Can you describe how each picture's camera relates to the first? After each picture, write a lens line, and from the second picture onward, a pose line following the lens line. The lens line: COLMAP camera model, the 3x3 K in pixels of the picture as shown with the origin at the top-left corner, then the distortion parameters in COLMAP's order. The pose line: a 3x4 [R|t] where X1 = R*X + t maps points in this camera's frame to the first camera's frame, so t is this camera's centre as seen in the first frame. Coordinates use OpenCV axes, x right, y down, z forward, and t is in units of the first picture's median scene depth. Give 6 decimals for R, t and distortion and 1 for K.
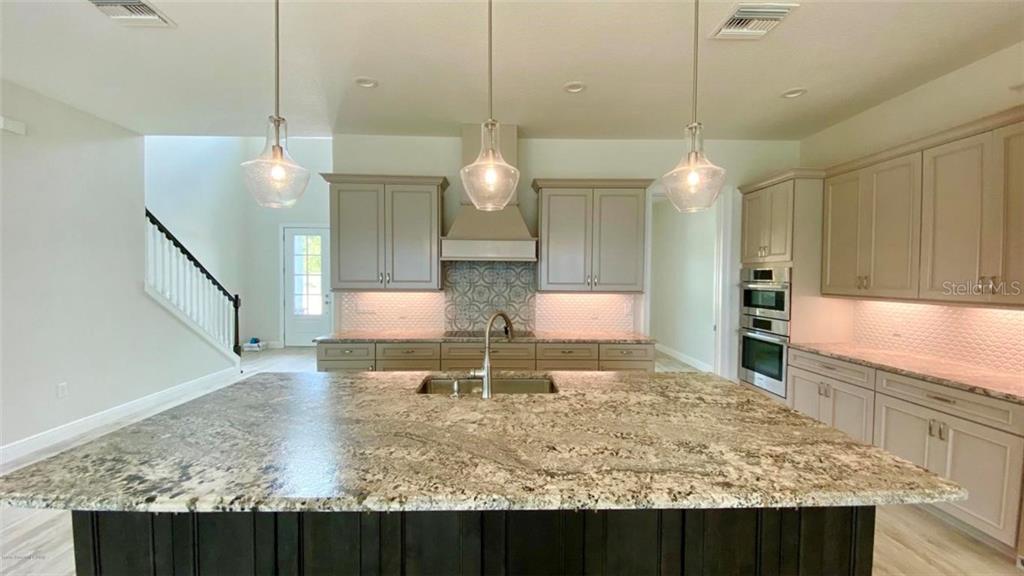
lens RADIAL K [[418.3, 0, 506.6], [0, 418.3, 289.0], [0, 0, 1]] dist [0.000104, 0.000027]
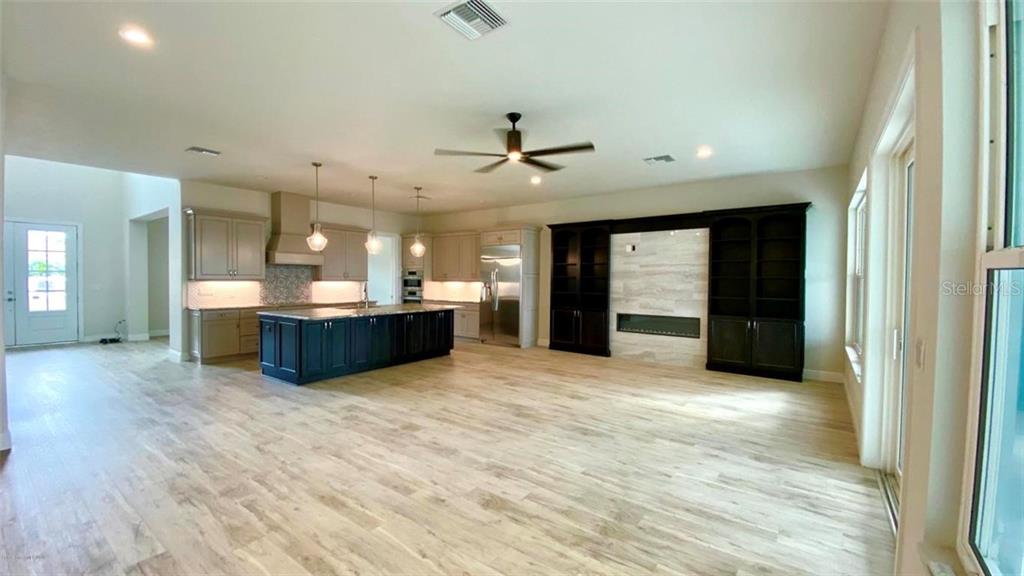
lens RADIAL K [[418.3, 0, 508.9], [0, 418.3, 287.9], [0, 0, 1]] dist [0.000104, 0.000027]
pose [[0.587531, -0.017149, 0.809020, -1.014238], [0.018252, 0.999802, 0.007938, 0.042204], [-0.808996, 0.010102, 0.587727, -0.880981]]
